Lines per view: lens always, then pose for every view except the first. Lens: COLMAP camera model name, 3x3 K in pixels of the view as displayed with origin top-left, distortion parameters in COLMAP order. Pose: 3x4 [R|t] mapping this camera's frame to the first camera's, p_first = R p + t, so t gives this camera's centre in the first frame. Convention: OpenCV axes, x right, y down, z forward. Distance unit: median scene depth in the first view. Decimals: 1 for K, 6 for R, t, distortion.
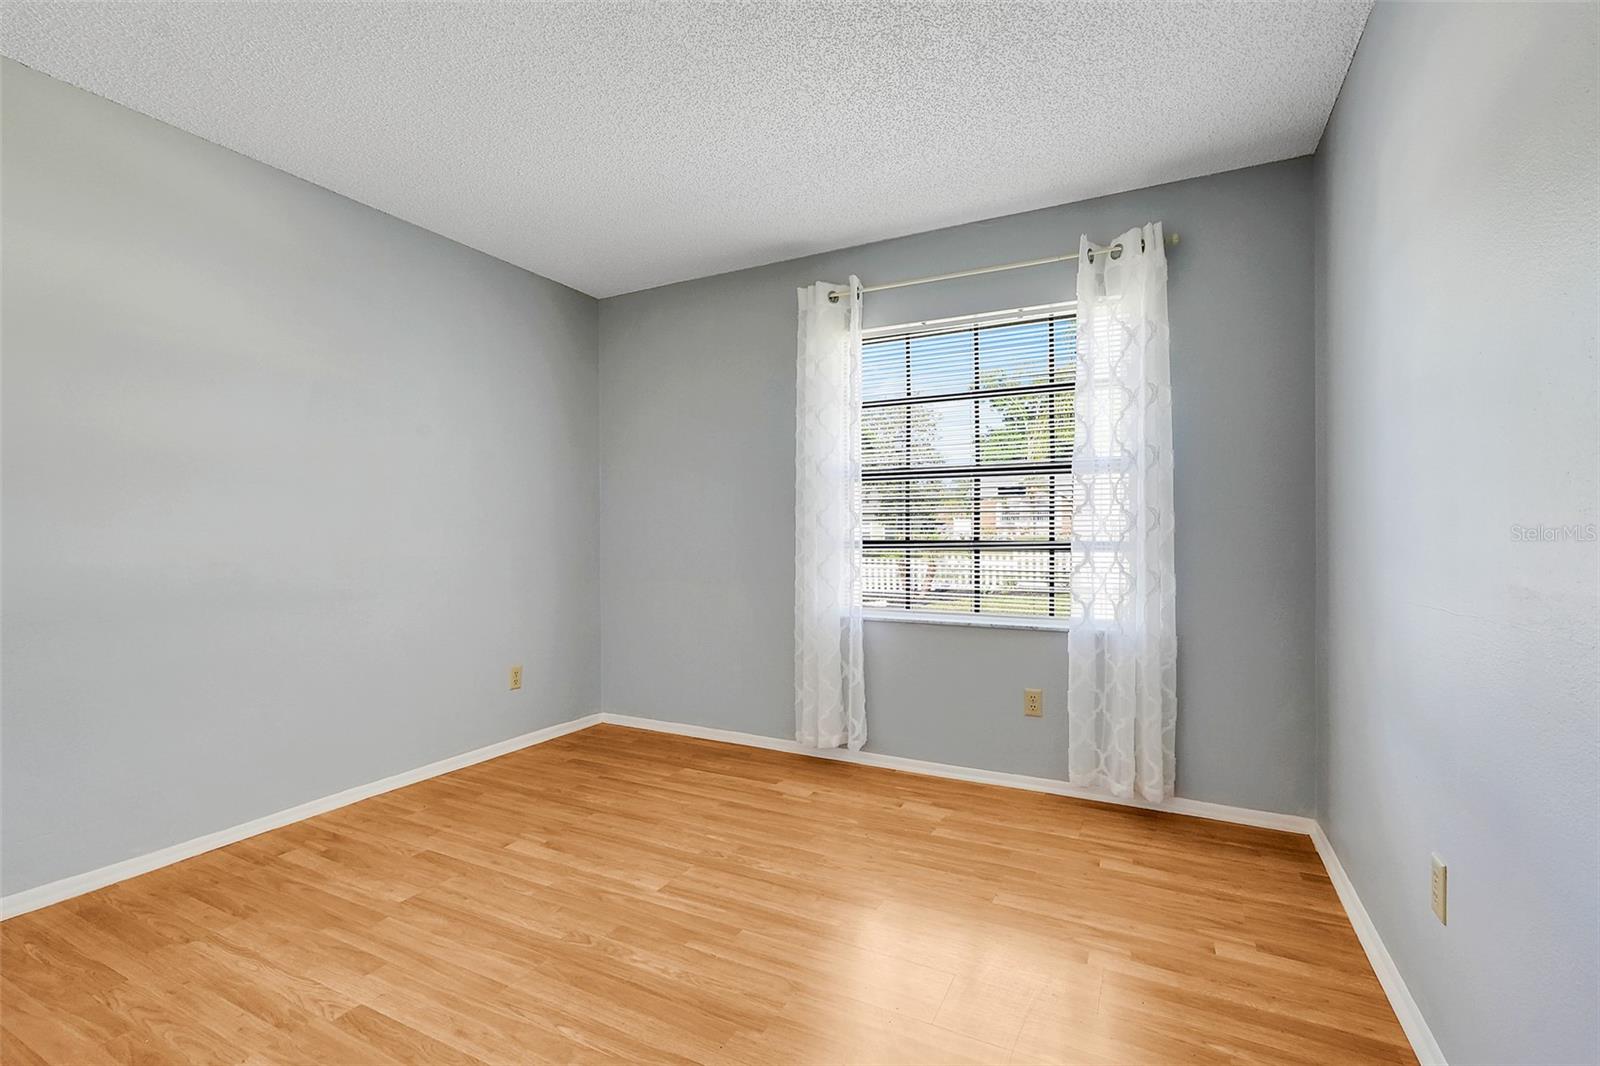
lens RADIAL K [[726.8, 0, 800.2], [0, 726.8, 533.8], [0, 0, 1]] dist [-0.008271, 0.001044]
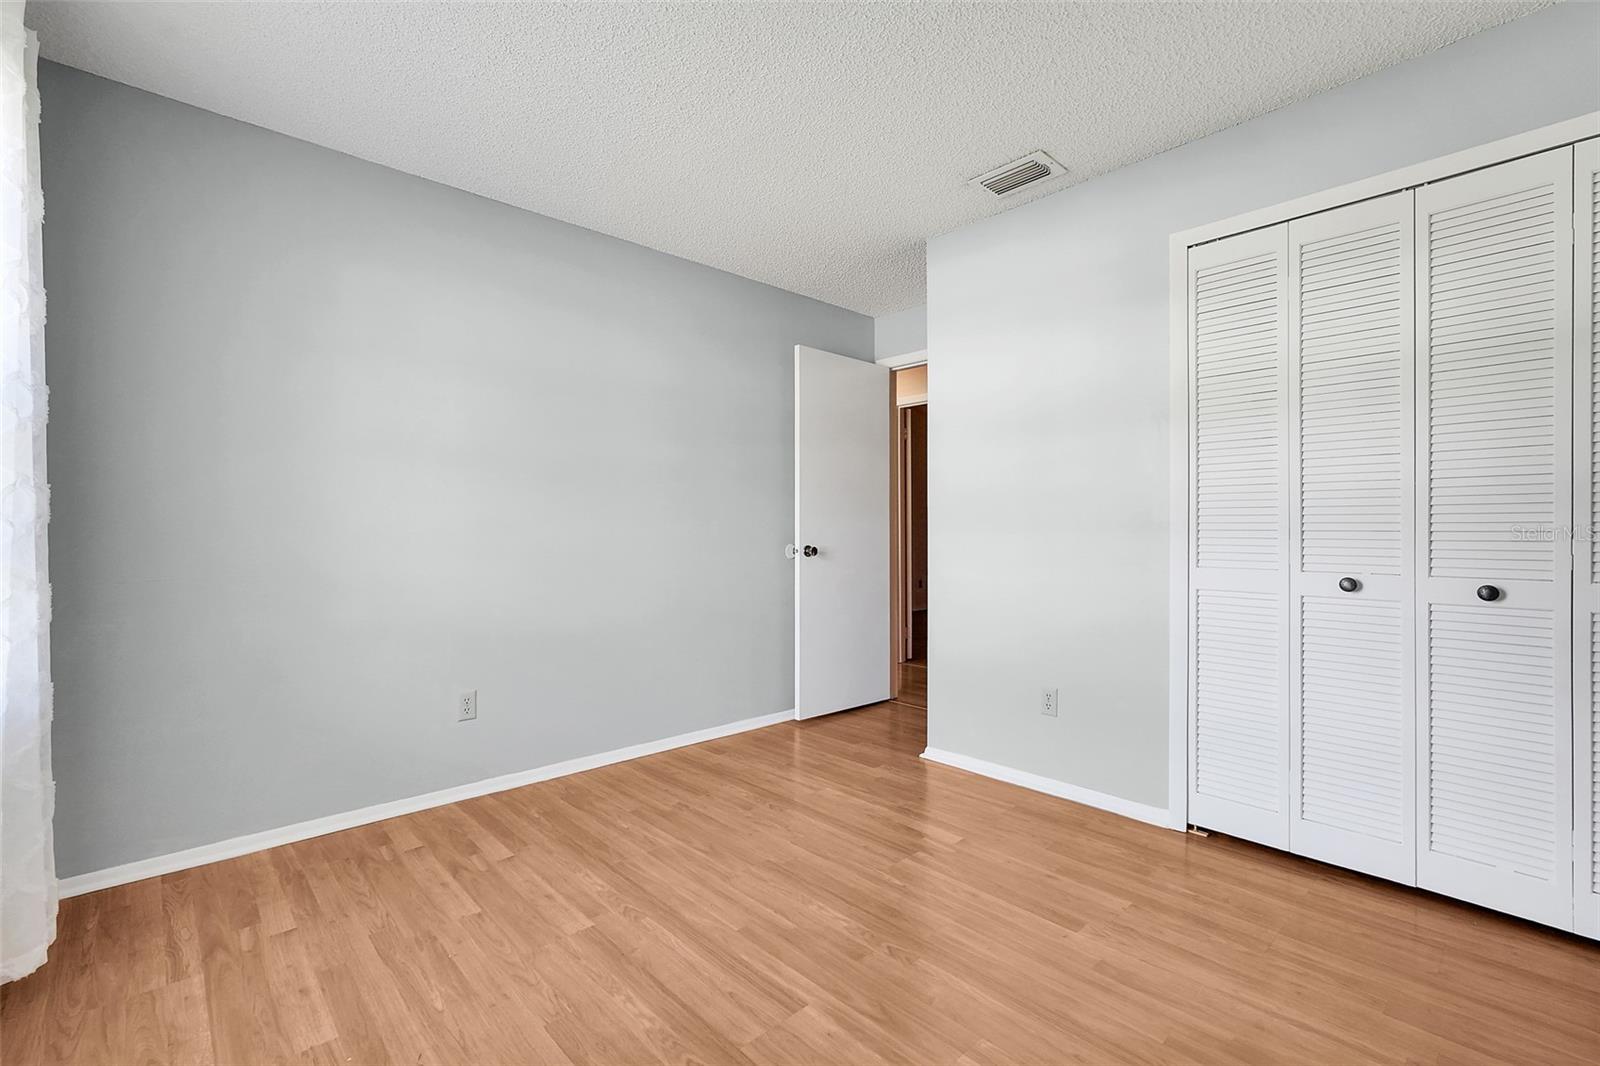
lens RADIAL K [[726.8, 0, 796.7], [0, 726.8, 536.5], [0, 0, 1]] dist [-0.008271, 0.001044]
pose [[-0.943347, 0.002420, 0.331798, -0.422612], [0.000518, 0.999983, -0.005819, 0.016135], [-0.331807, -0.005318, -0.943332, 1.661889]]
